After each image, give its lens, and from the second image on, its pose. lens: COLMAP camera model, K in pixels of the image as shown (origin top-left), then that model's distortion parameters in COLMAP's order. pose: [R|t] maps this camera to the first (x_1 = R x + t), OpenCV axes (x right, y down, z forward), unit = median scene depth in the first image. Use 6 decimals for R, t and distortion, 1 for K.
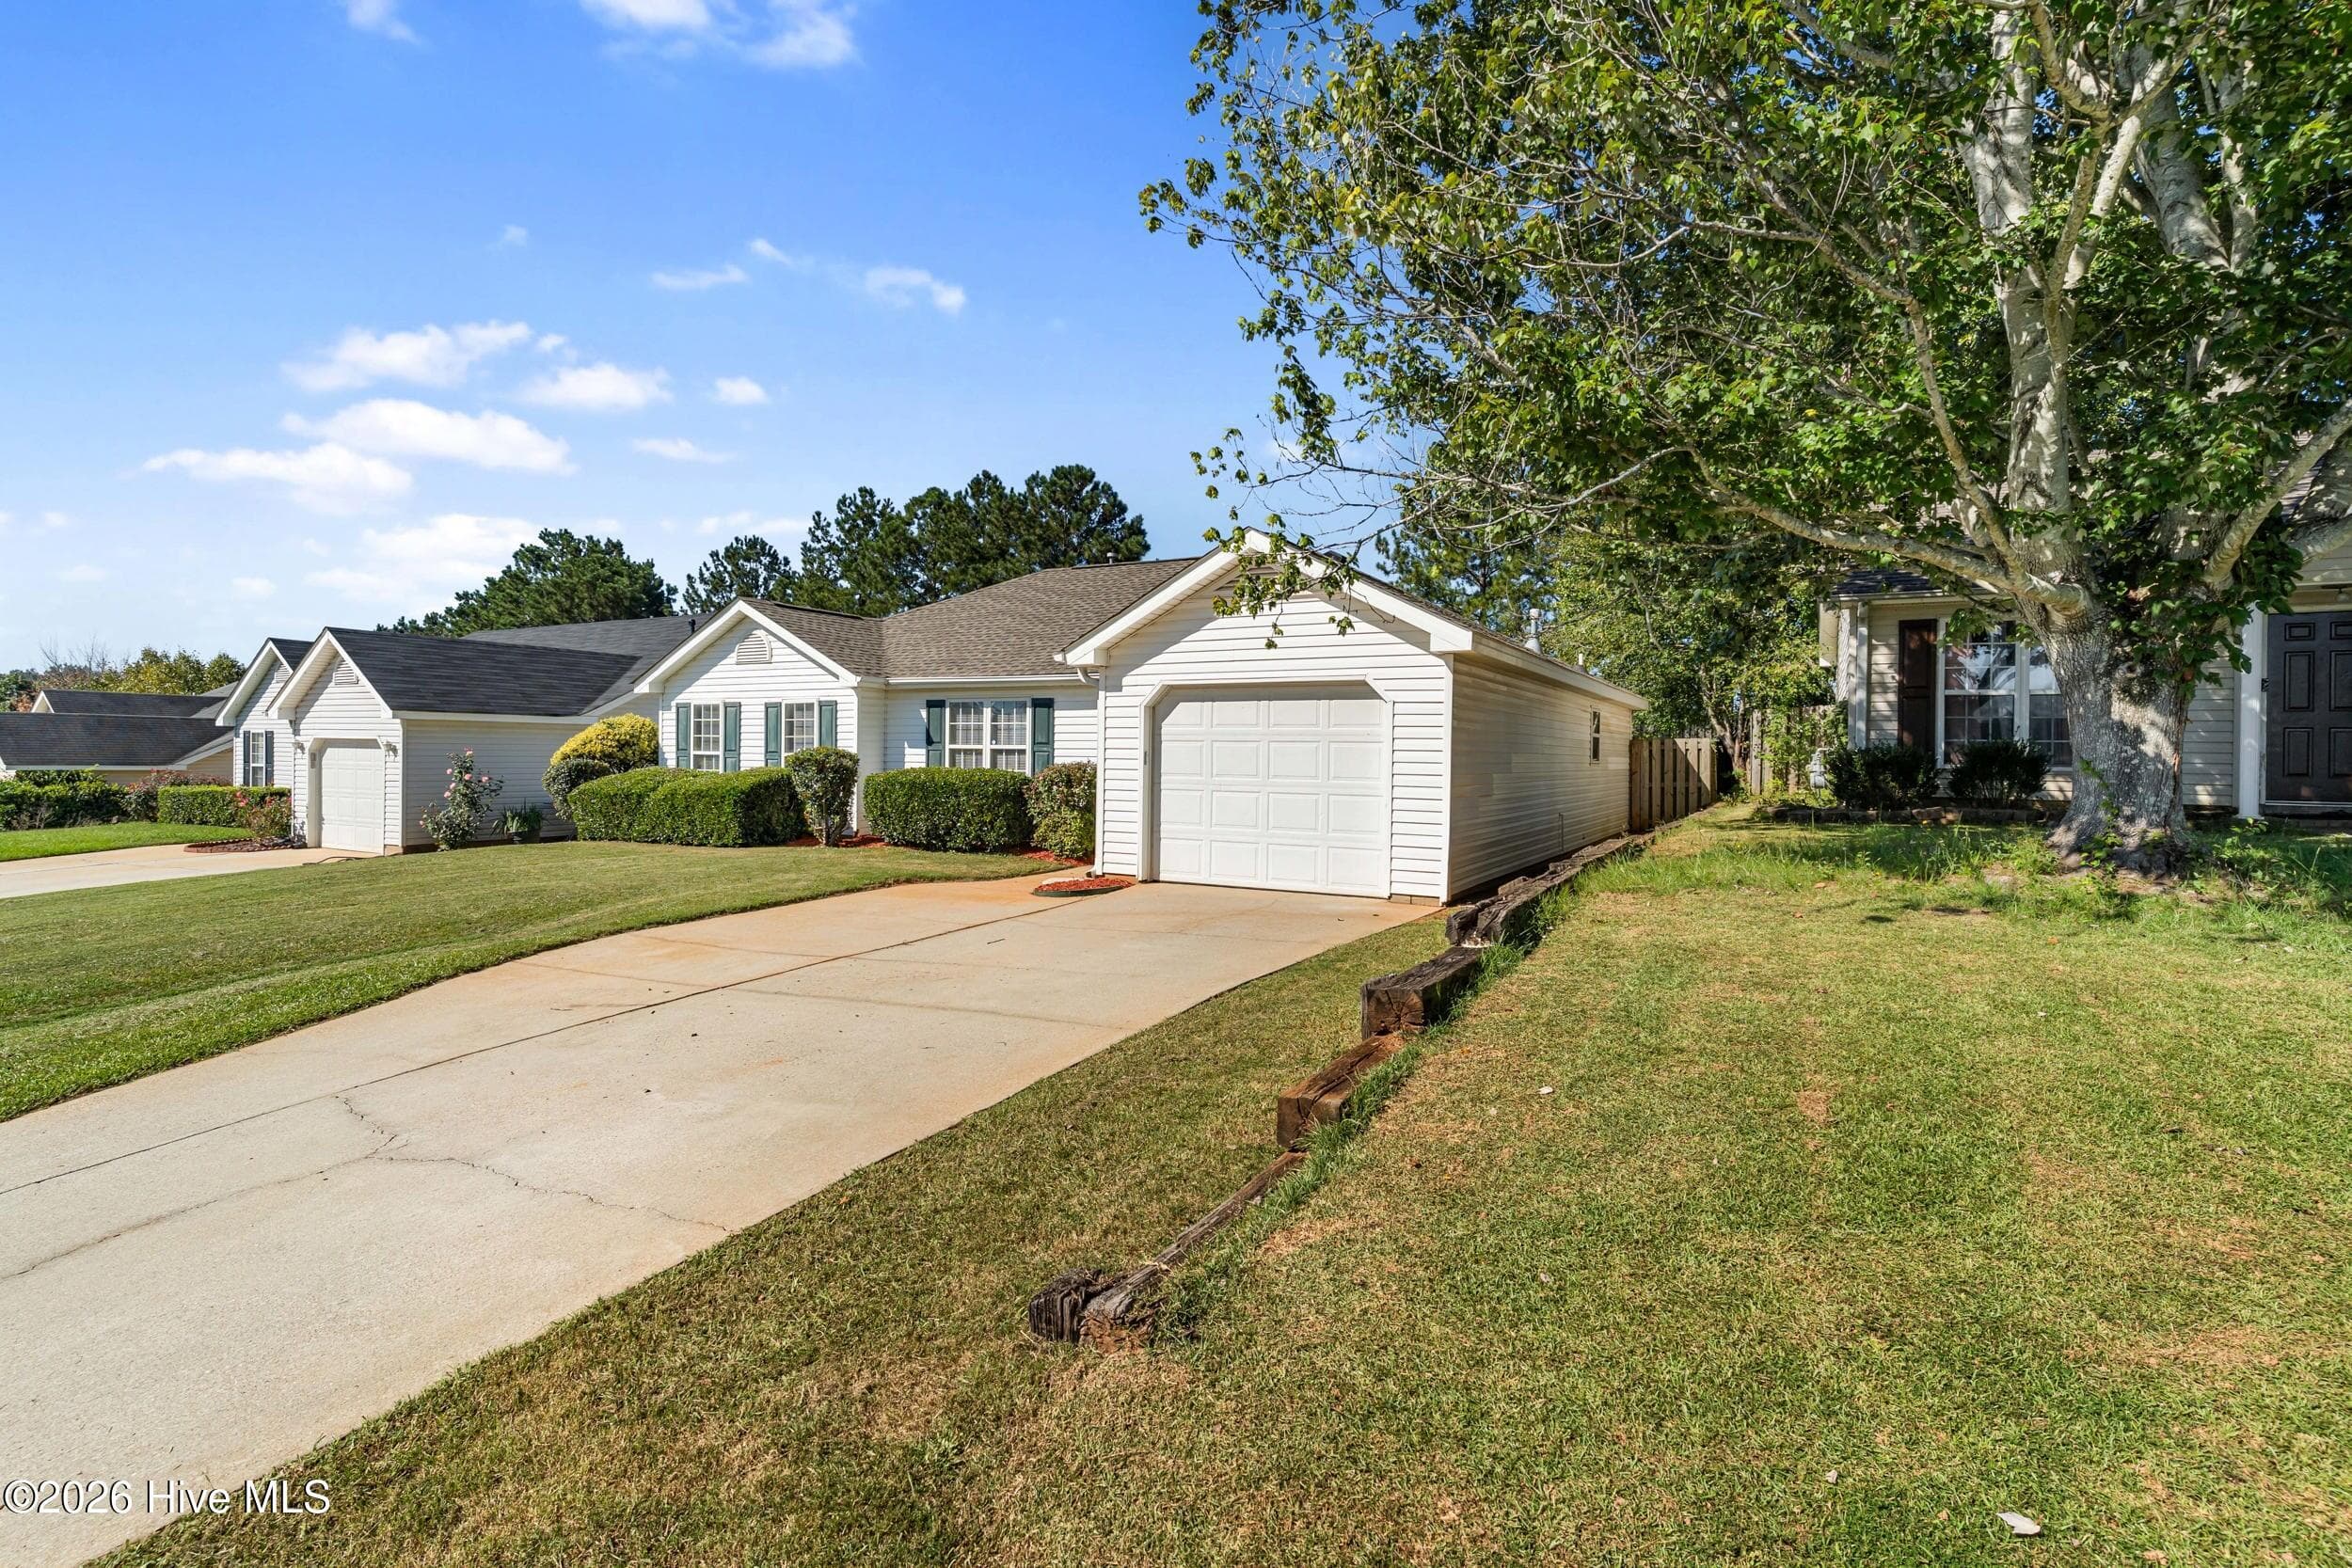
lens RADIAL K [[1131.3, 0, 1161.4], [0, 1131.3, 759.4], [0, 0, 1]] dist [0.000418, -0.001309]
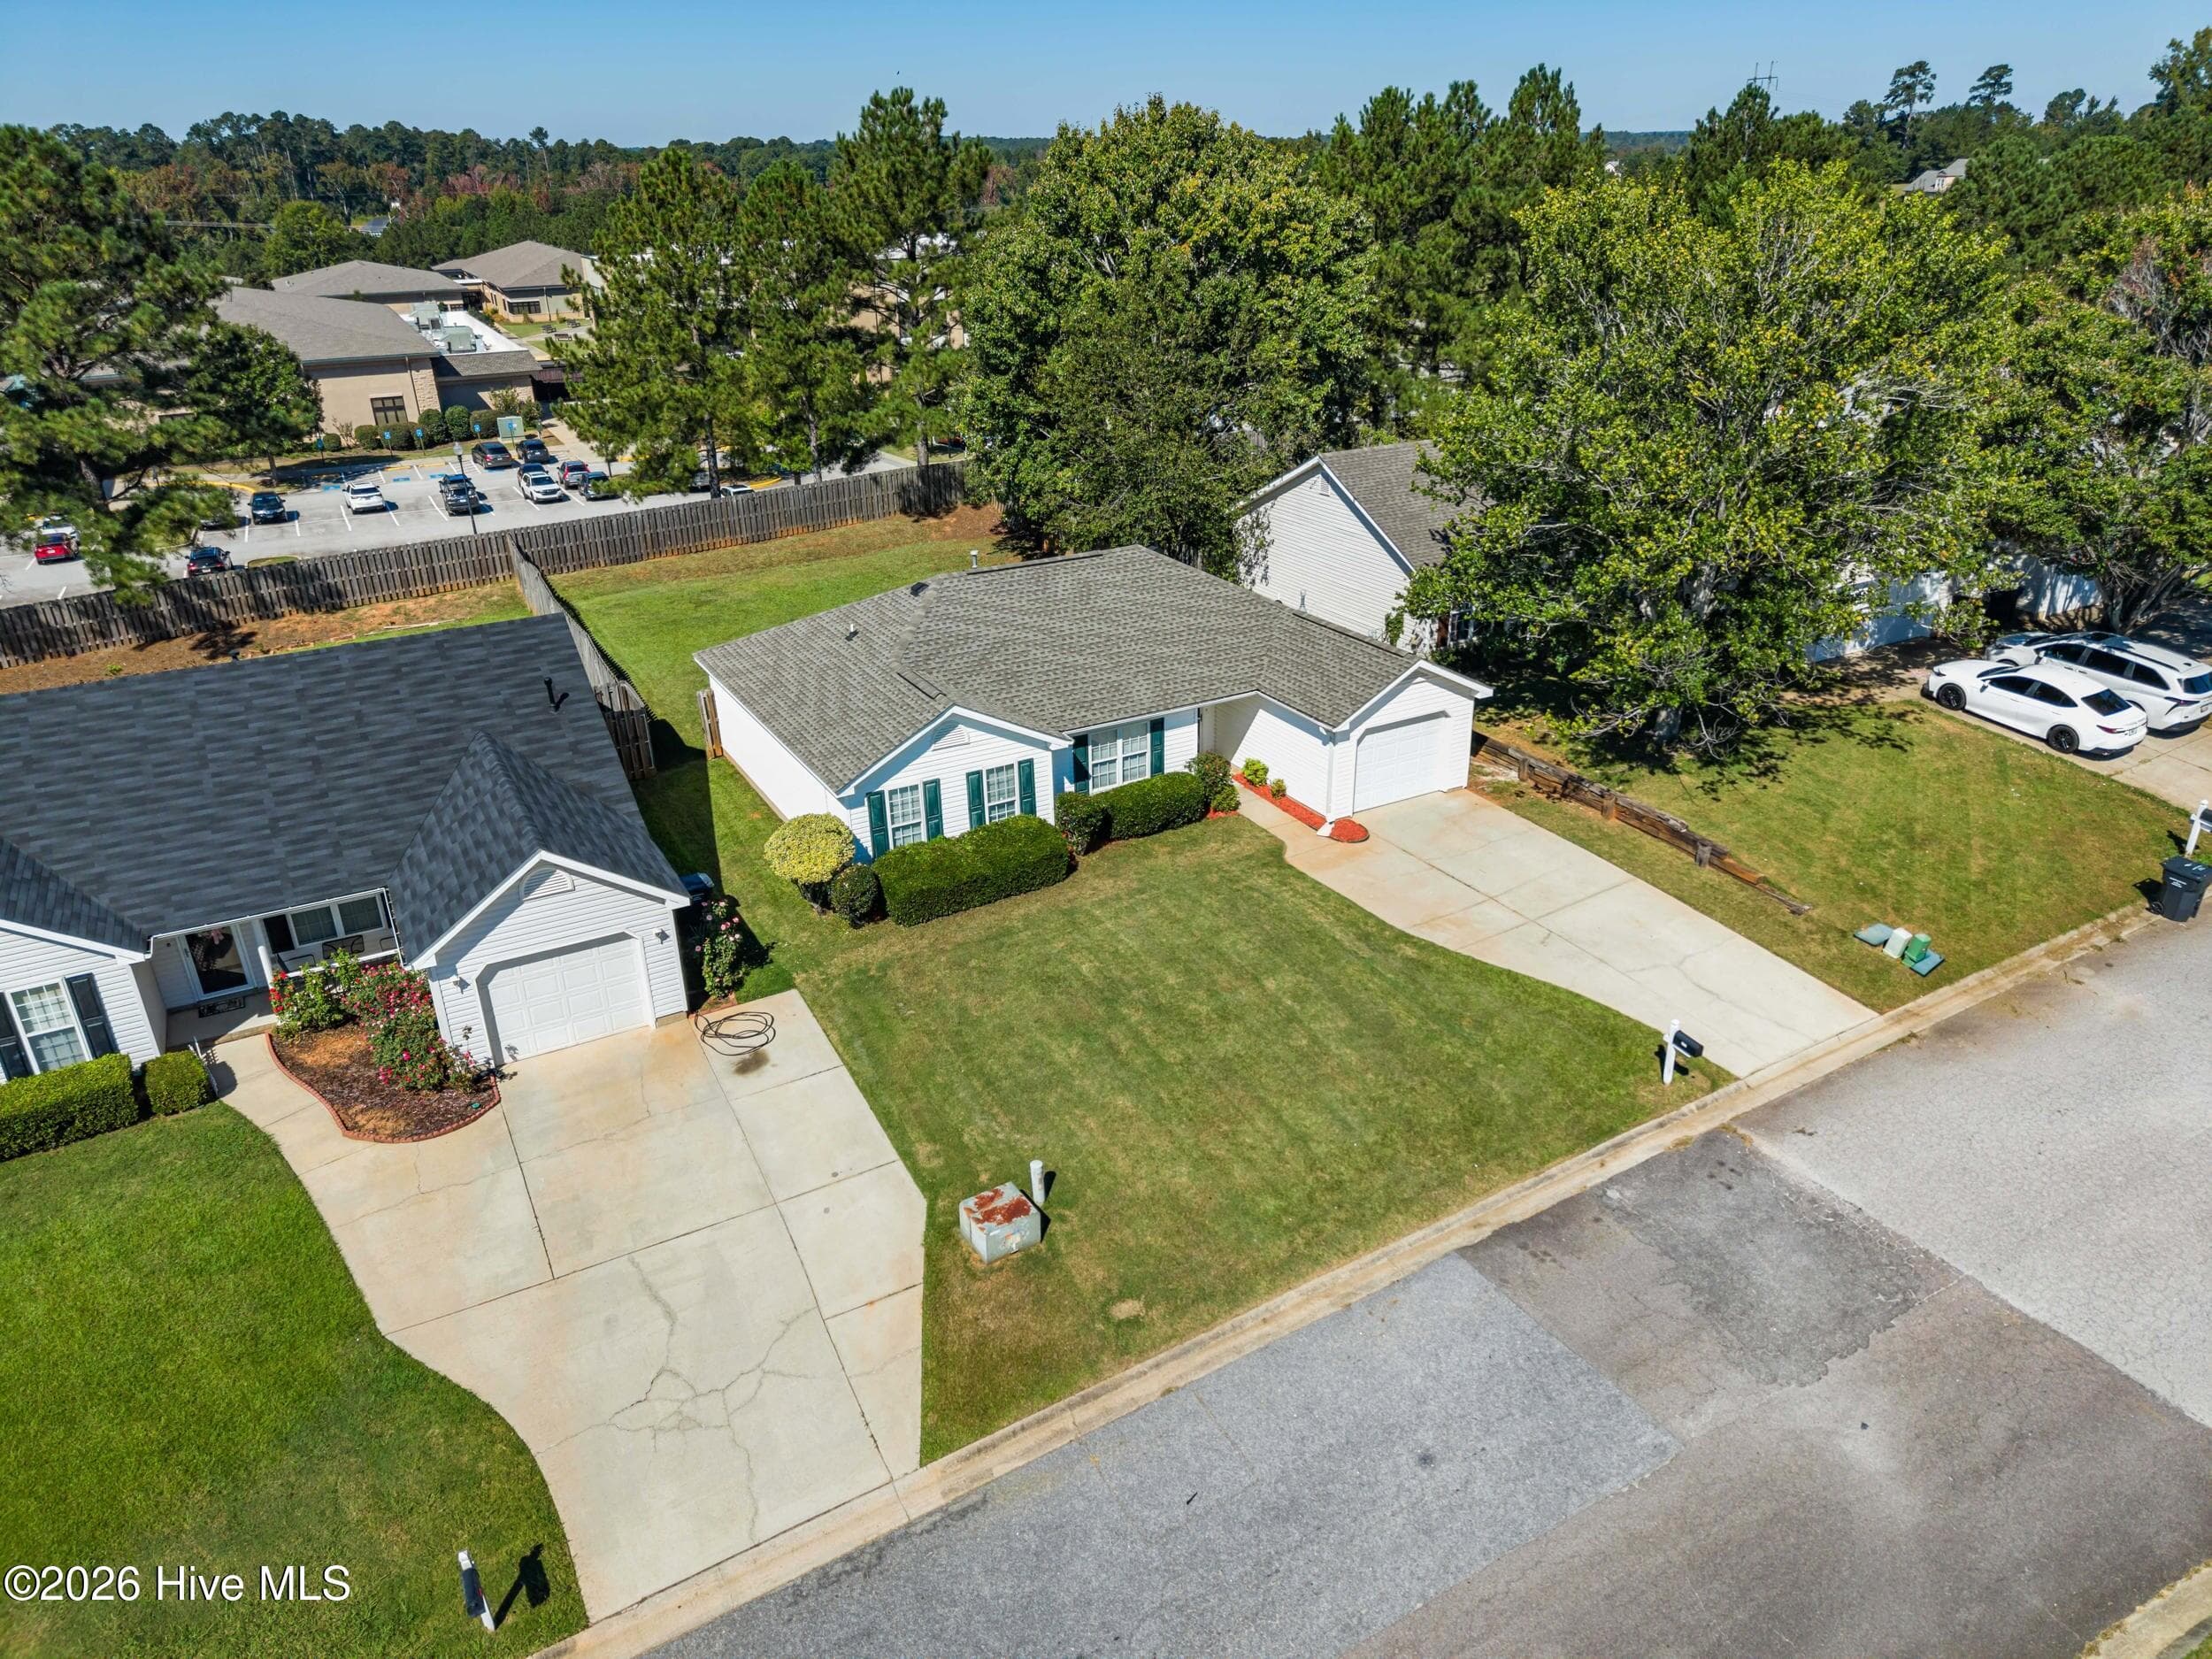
lens RADIAL K [[1453.1, 0, 1113.0], [0, 1453.1, 818.0], [0, 0, 1]] dist [0.002311, -0.004288]
pose [[0.515729, -0.371424, 0.772054, -1.596156], [0.028993, 0.908191, 0.417551, -0.706067], [-0.856261, -0.192959, 0.479149, 0.052320]]
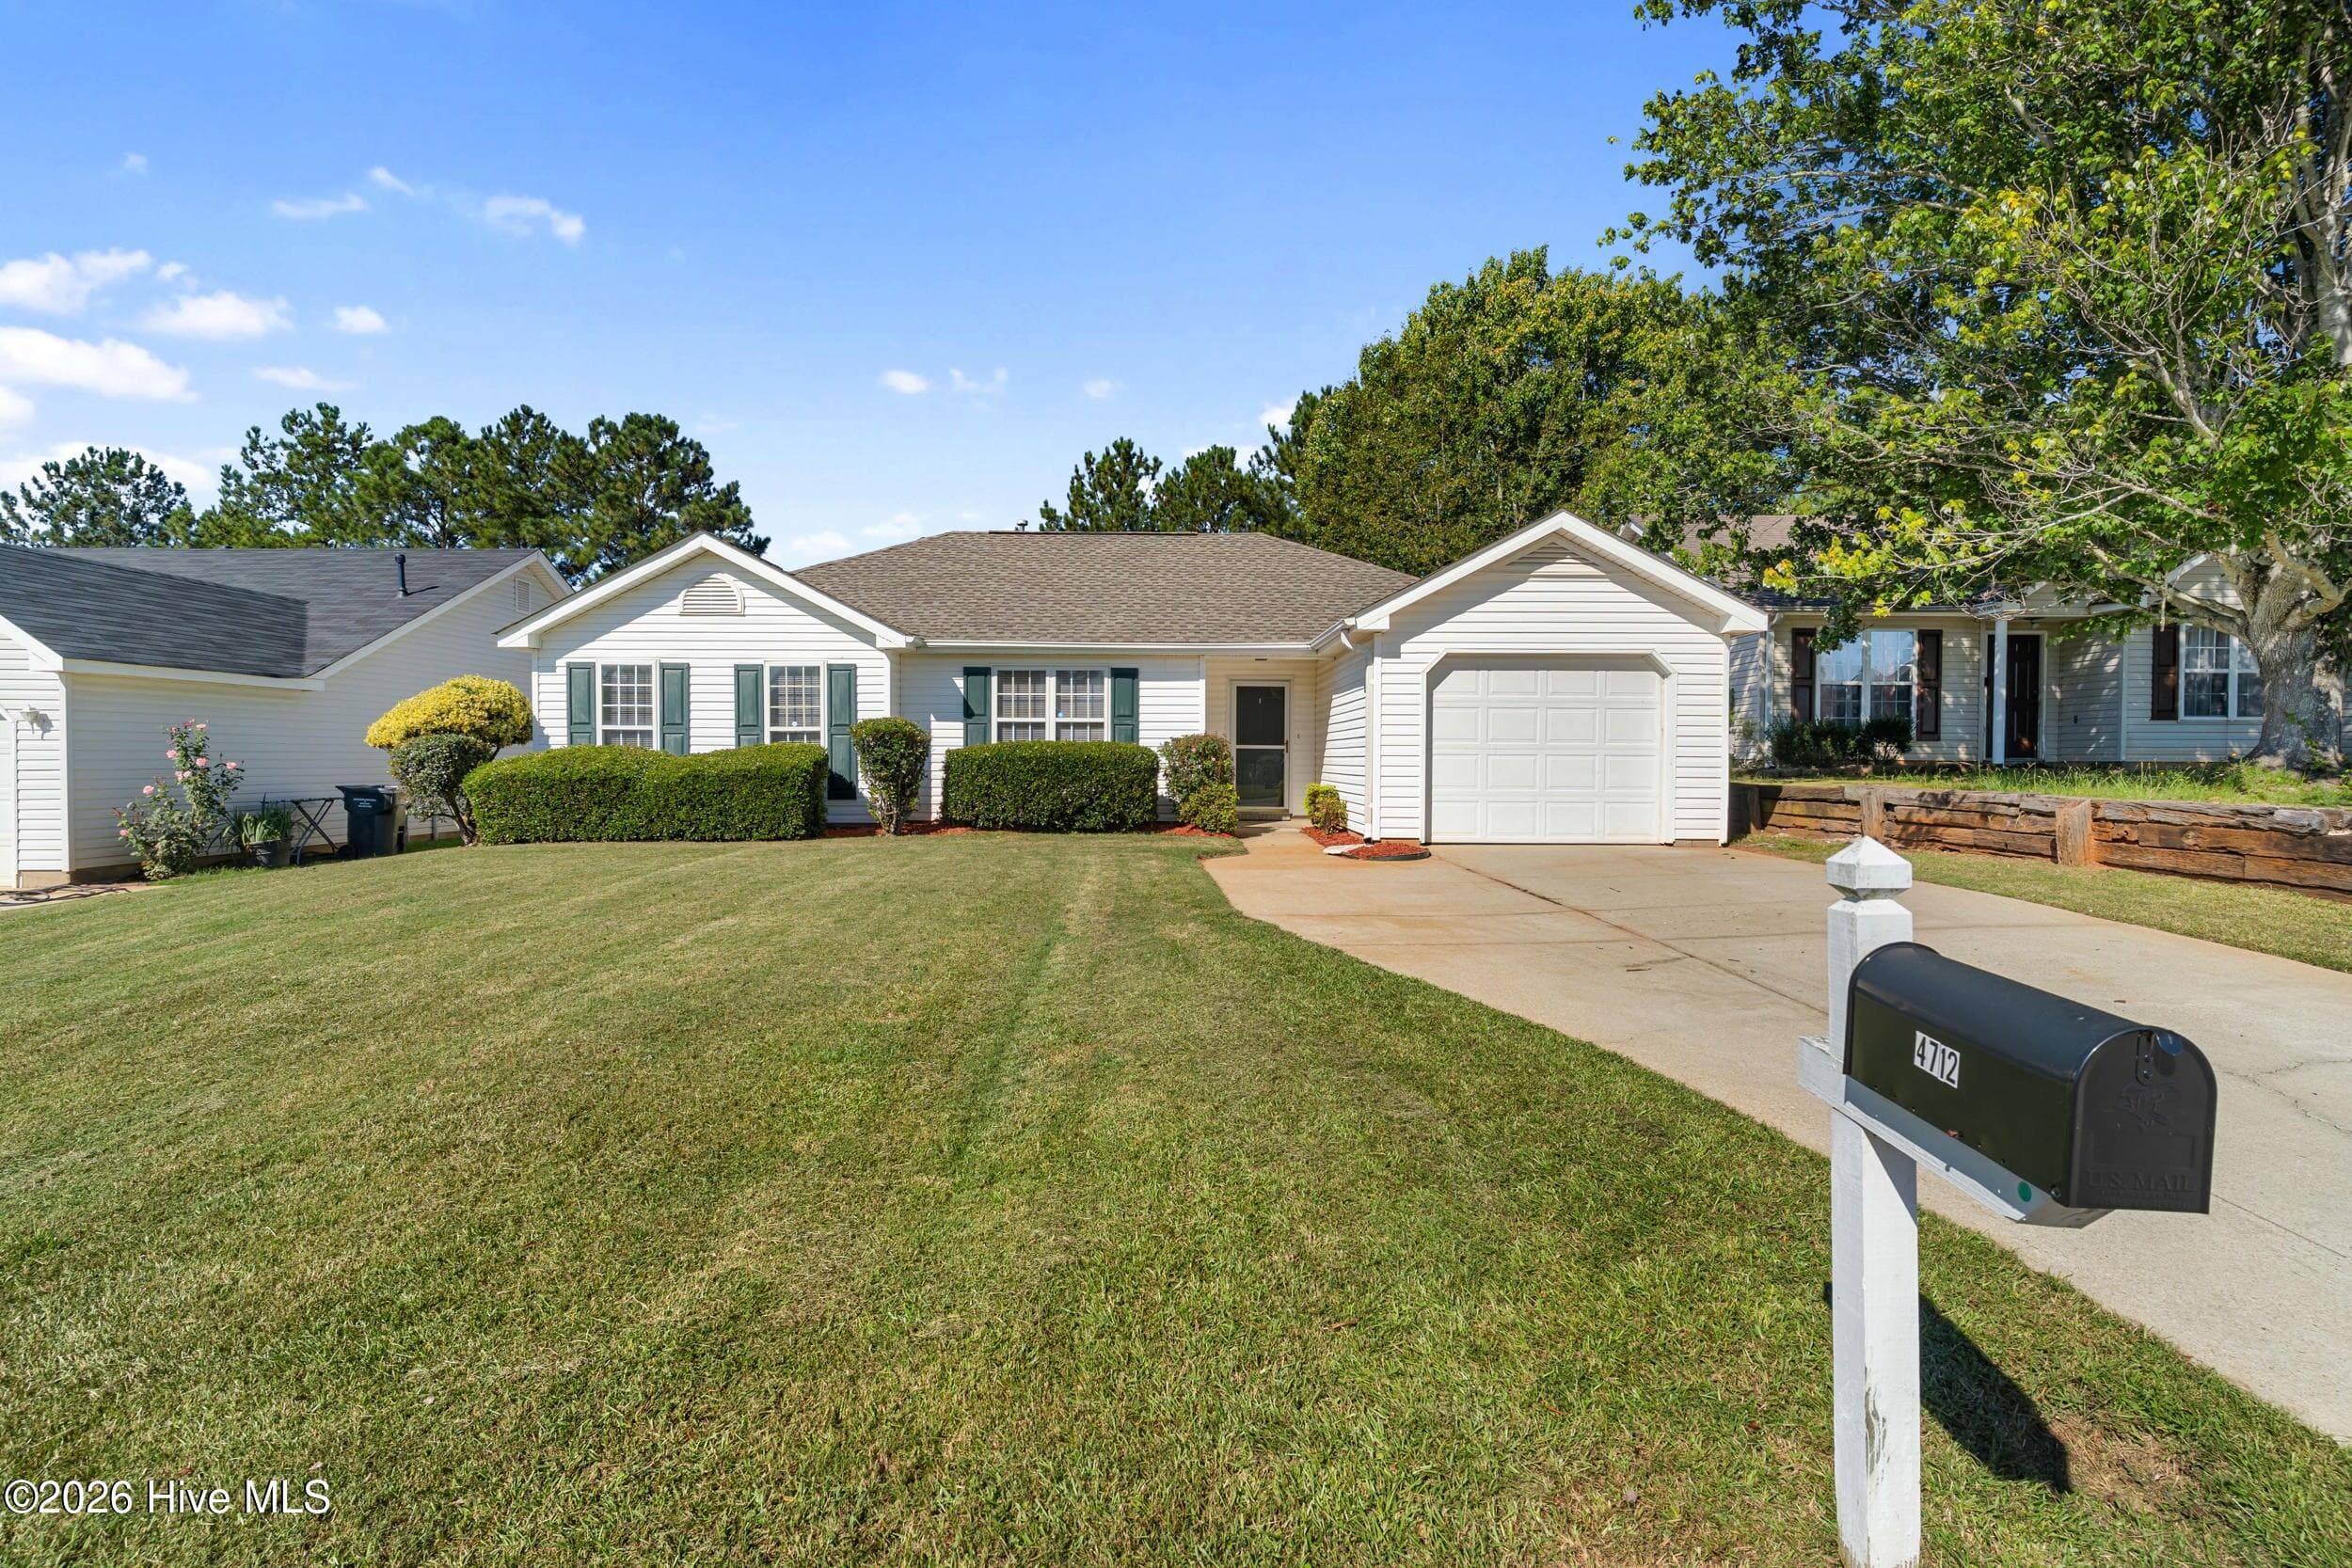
lens RADIAL K [[1124.4, 0, 1166.8], [0, 1124.4, 768.7], [0, 0, 1]] dist [-0.001443, 0.000102]
pose [[0.867892, -0.012069, 0.496605, -0.491573], [0.007924, 0.999914, 0.010454, 0.018410], [-0.496689, -0.005138, 0.867913, 0.155360]]
